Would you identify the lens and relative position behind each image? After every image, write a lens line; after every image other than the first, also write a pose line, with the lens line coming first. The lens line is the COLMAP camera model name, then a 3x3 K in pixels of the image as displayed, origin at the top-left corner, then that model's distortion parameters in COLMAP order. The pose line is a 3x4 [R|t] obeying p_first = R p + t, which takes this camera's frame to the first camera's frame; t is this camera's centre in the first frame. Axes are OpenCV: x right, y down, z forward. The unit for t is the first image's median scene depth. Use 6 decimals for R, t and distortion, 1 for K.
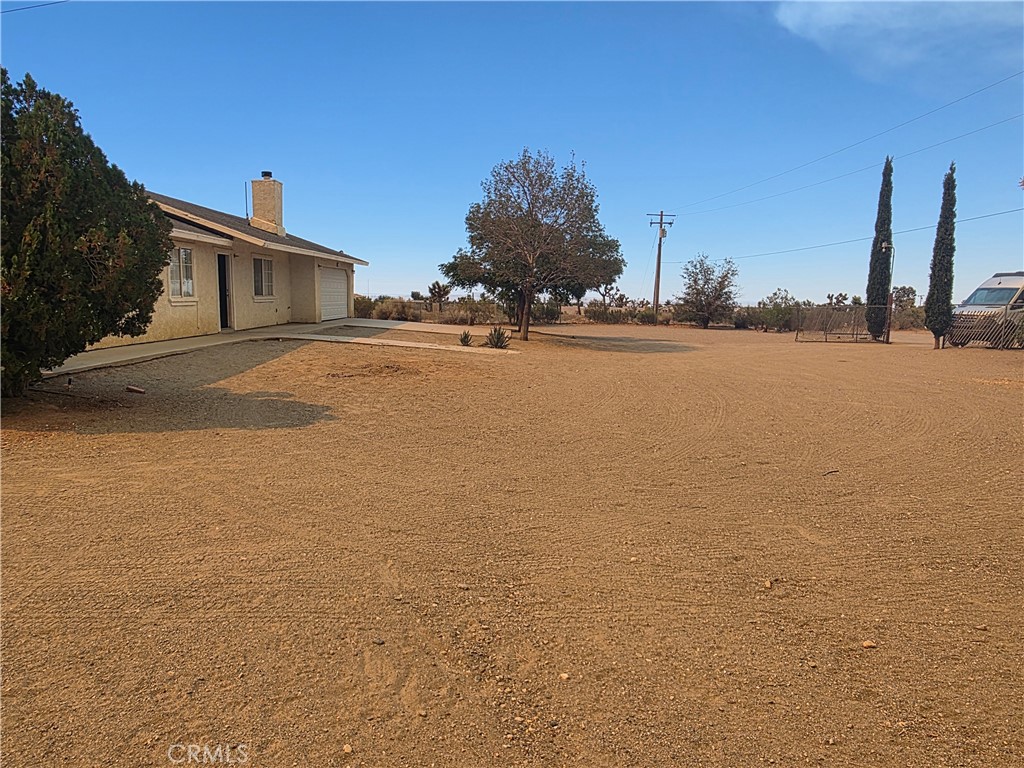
lens RADIAL K [[696.6, 0, 500.4], [0, 696.6, 388.0], [0, 0, 1]] dist [0.009056, -0.009349]
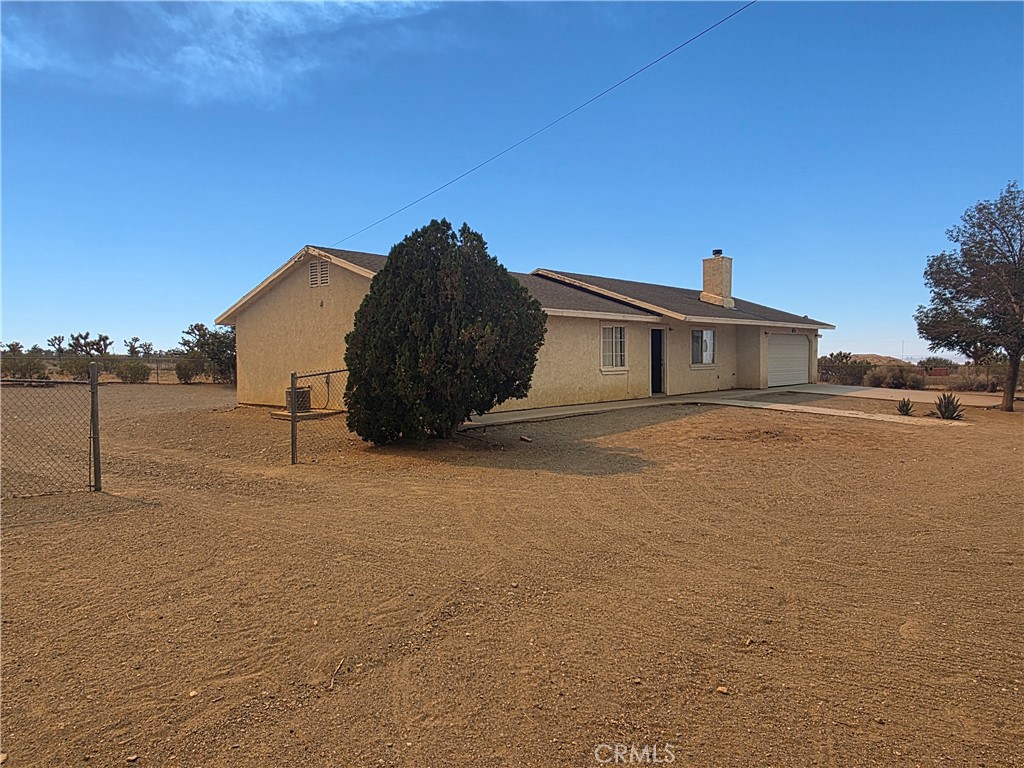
lens RADIAL K [[696.6, 0, 500.4], [0, 696.6, 388.0], [0, 0, 1]] dist [0.009056, -0.009349]
pose [[0.747709, 0.003304, -0.664019, 0.173909], [-0.064983, 0.995552, -0.068220, -0.000403], [0.660840, 0.094159, 0.744597, -0.012951]]
